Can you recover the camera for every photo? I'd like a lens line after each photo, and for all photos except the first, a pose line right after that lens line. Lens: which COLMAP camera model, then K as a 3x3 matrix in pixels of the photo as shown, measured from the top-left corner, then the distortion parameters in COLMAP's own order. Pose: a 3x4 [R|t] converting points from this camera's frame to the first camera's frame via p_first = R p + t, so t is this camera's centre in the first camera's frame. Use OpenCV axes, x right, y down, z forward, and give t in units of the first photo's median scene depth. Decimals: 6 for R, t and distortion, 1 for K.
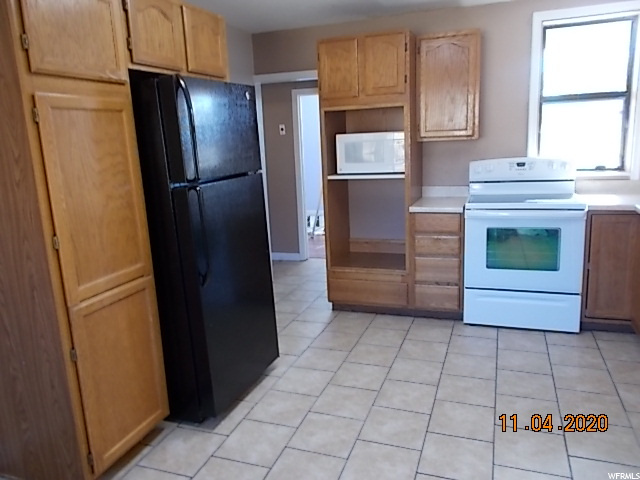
lens RADIAL K [[490.6, 0, 322.0], [0, 490.6, 239.4], [0, 0, 1]] dist [0.005607, -0.011024]
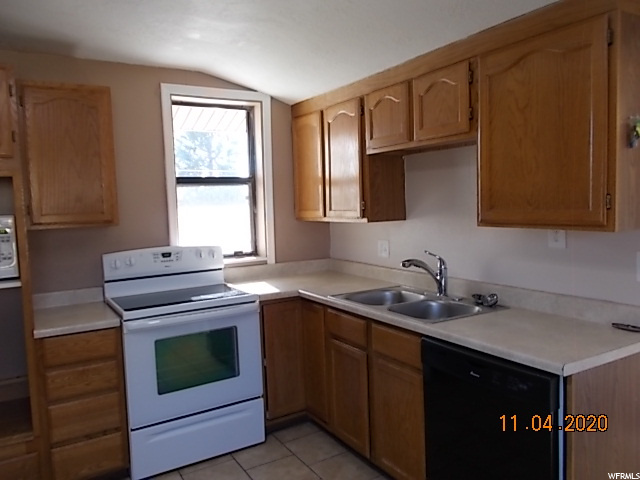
lens RADIAL K [[490.6, 0, 316.4], [0, 490.6, 238.6], [0, 0, 1]] dist [0.005607, -0.011024]
pose [[0.632872, -0.031590, 0.773611, -0.079403], [0.162656, 0.982295, -0.092953, -0.064239], [-0.756978, 0.184660, 0.626806, 0.295375]]
